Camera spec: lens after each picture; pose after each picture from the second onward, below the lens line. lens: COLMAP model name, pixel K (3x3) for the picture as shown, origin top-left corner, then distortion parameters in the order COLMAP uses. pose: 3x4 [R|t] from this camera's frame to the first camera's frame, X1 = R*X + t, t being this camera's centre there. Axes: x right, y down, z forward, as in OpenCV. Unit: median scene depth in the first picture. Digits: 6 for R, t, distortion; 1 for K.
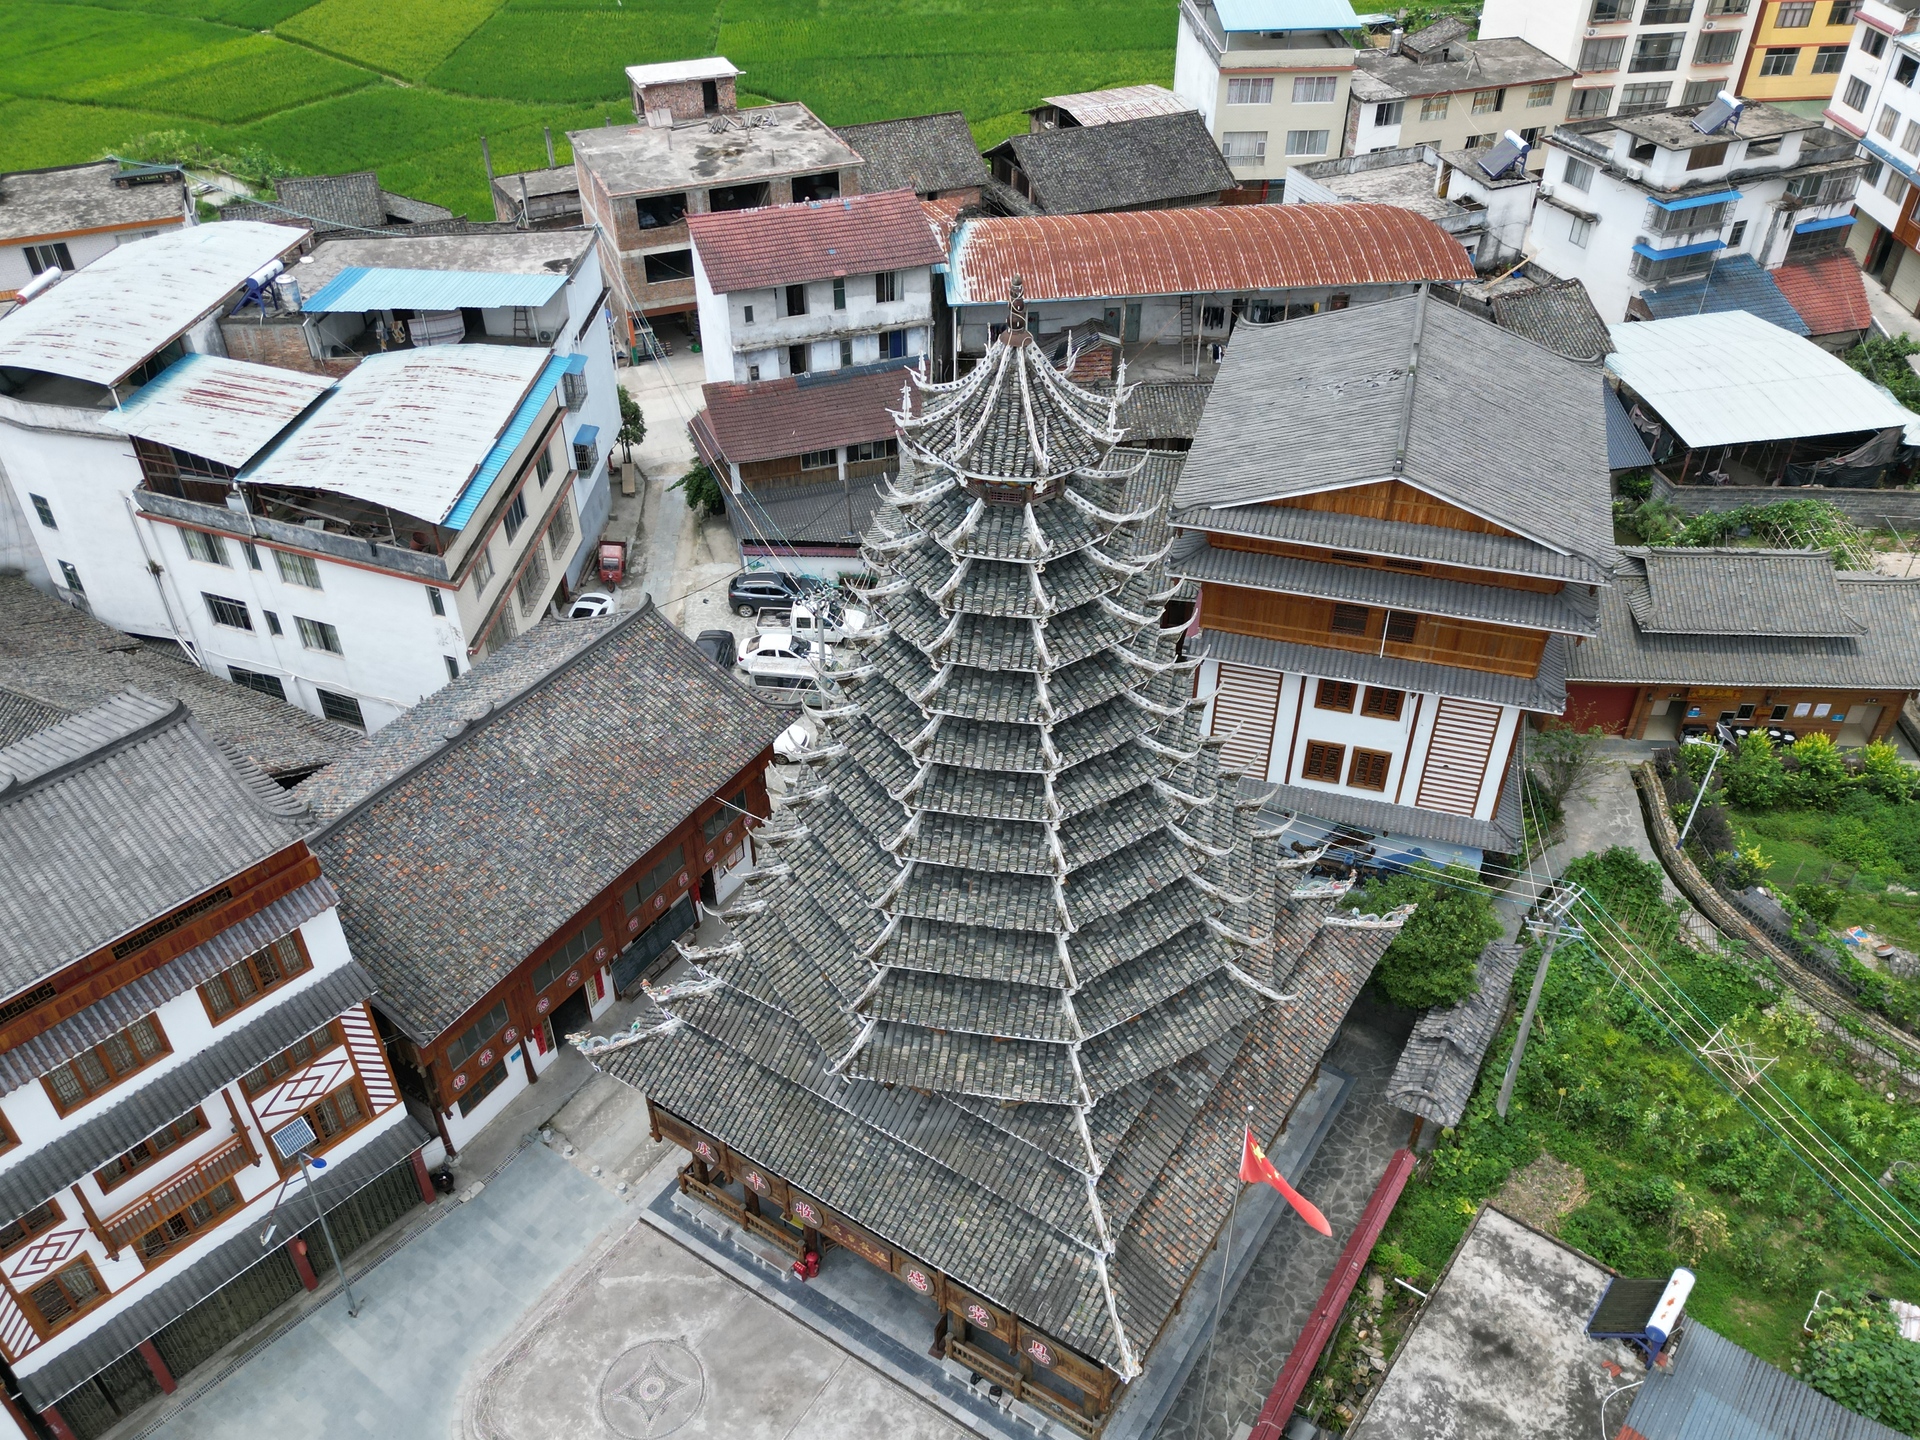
lens RADIAL K [[1549.0, 0, 962.0], [0, 1549.0, 719.7], [0, 0, 1]] dist [0.069633, -0.068039]
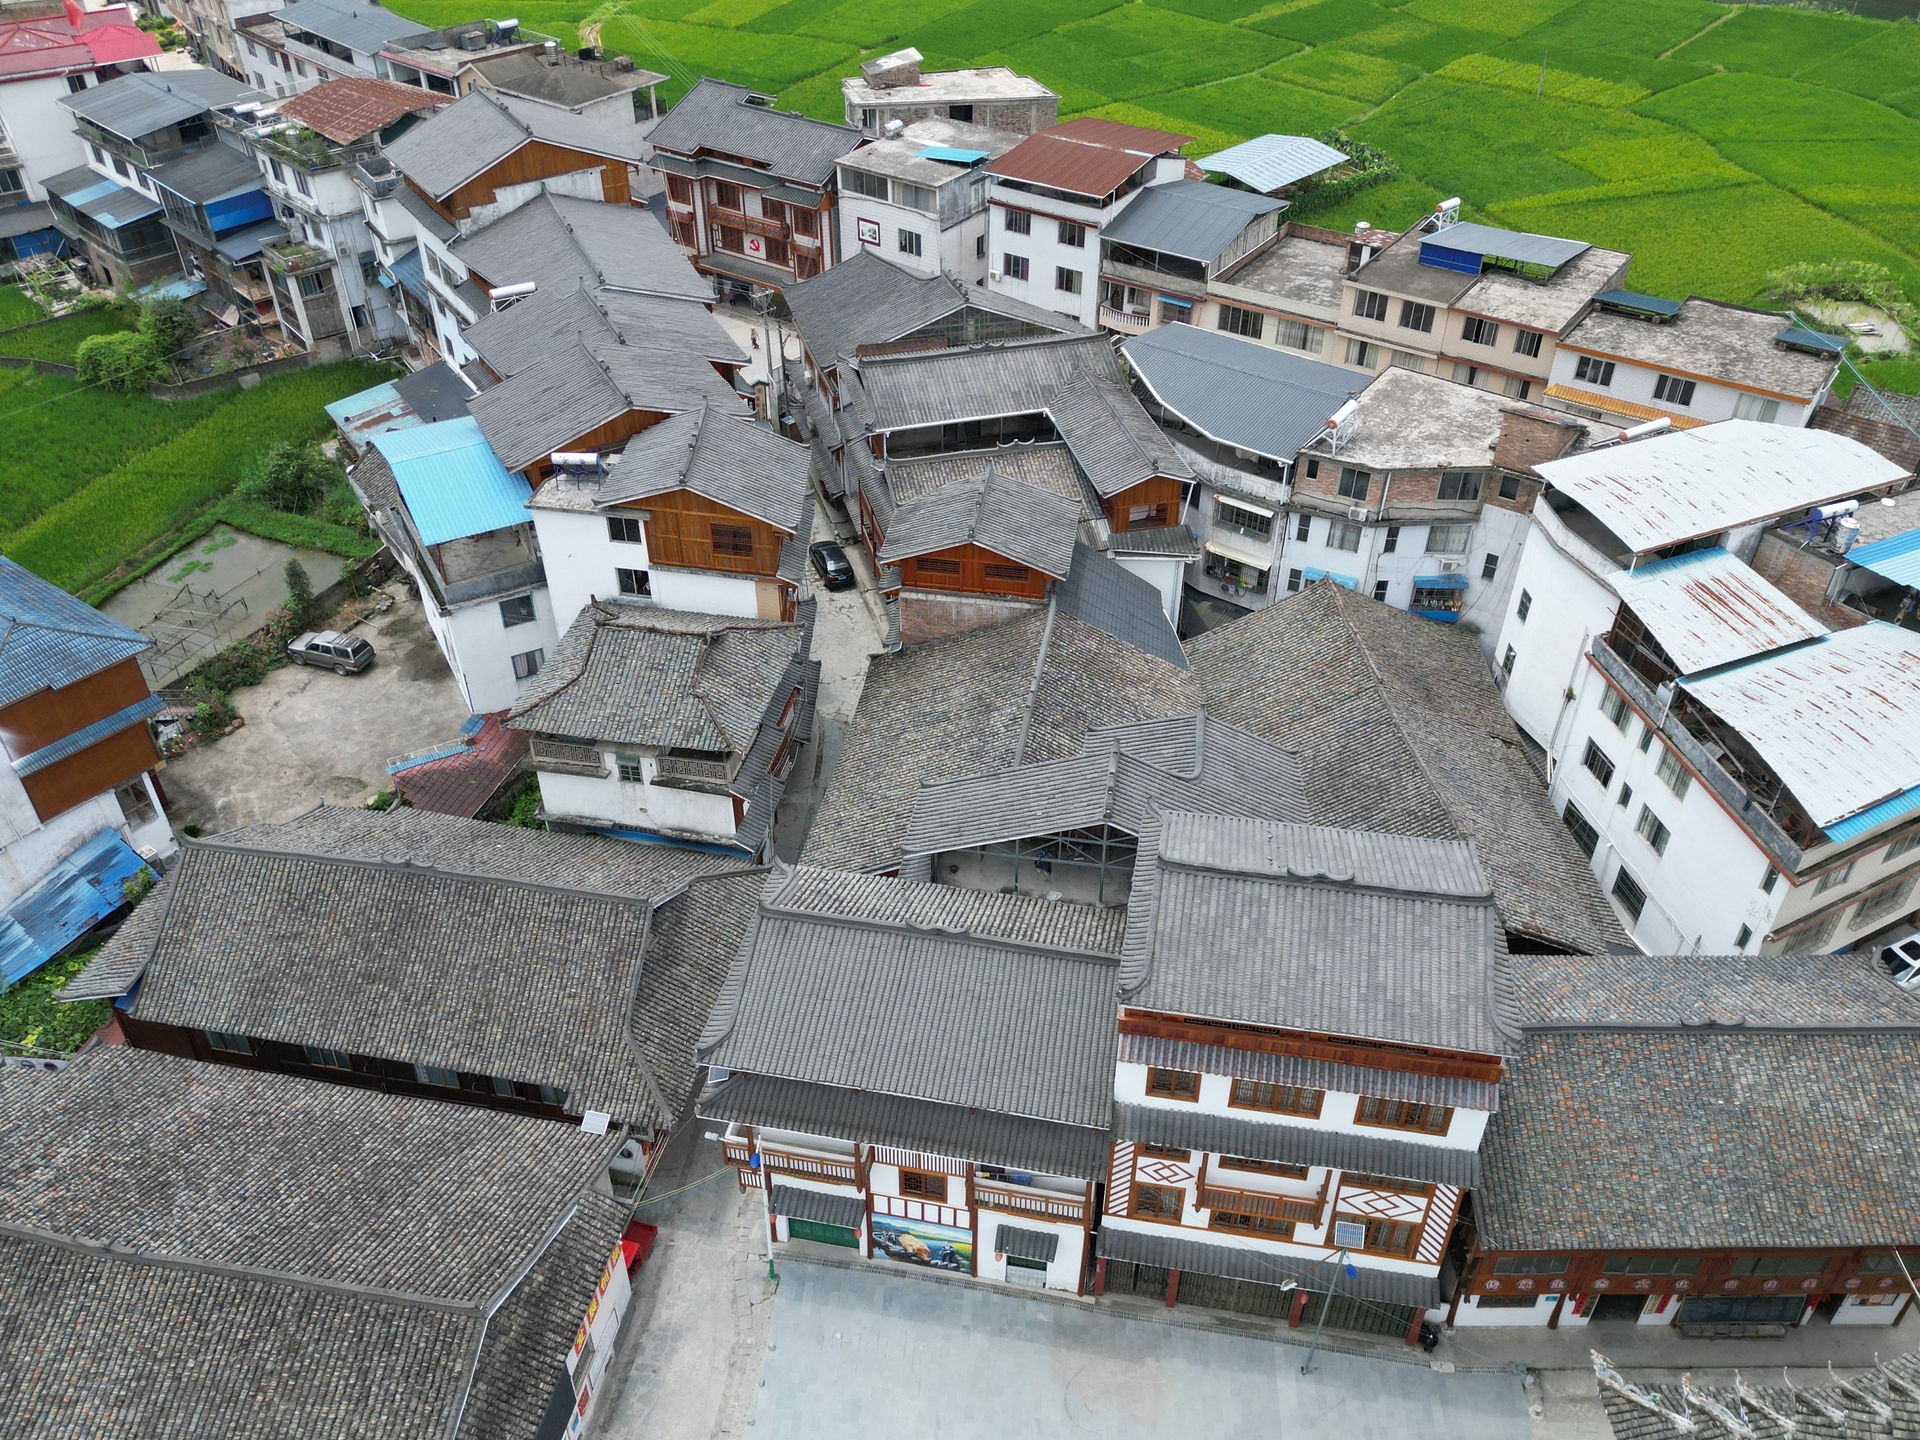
lens RADIAL K [[1549.0, 0, 962.0], [0, 1549.0, 719.7], [0, 0, 1]] dist [0.069633, -0.068039]
pose [[0.542288, 0.519843, -0.660066, -0.008344], [-0.521066, 0.824368, 0.221150, -0.138366], [0.659100, 0.224011, 0.717918, -0.104757]]
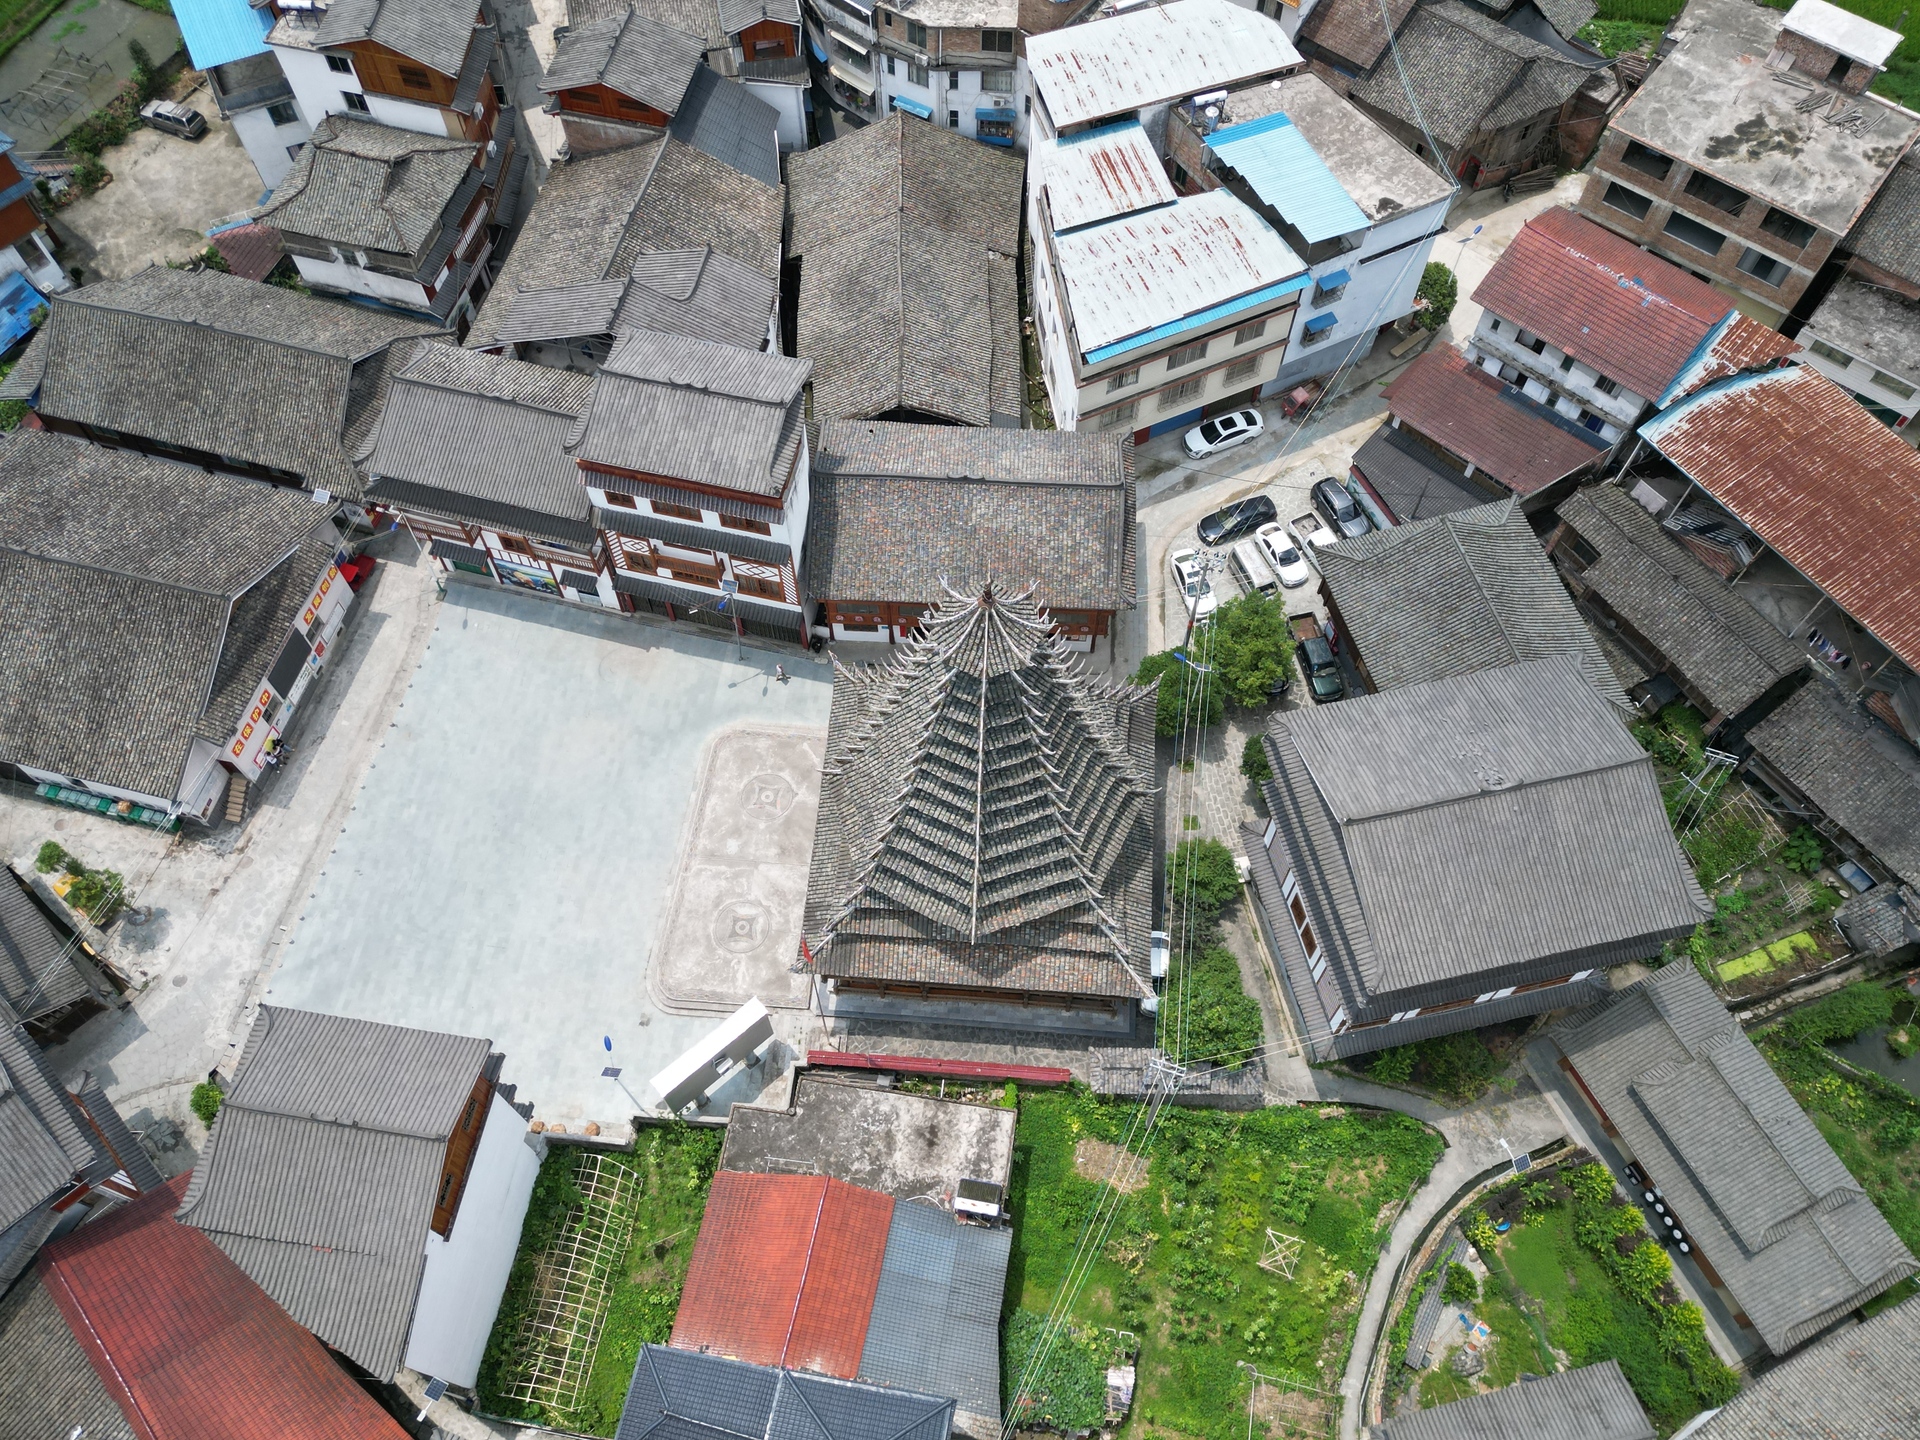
lens RADIAL K [[1545.8, 0, 963.3], [0, 1545.8, 722.1], [0, 0, 1]] dist [0.073750, -0.074597]
pose [[0.484797, 0.771882, -0.411302, 0.607149], [-0.540094, 0.634089, 0.553380, -0.792308], [0.687946, -0.046135, 0.724294, -0.241669]]
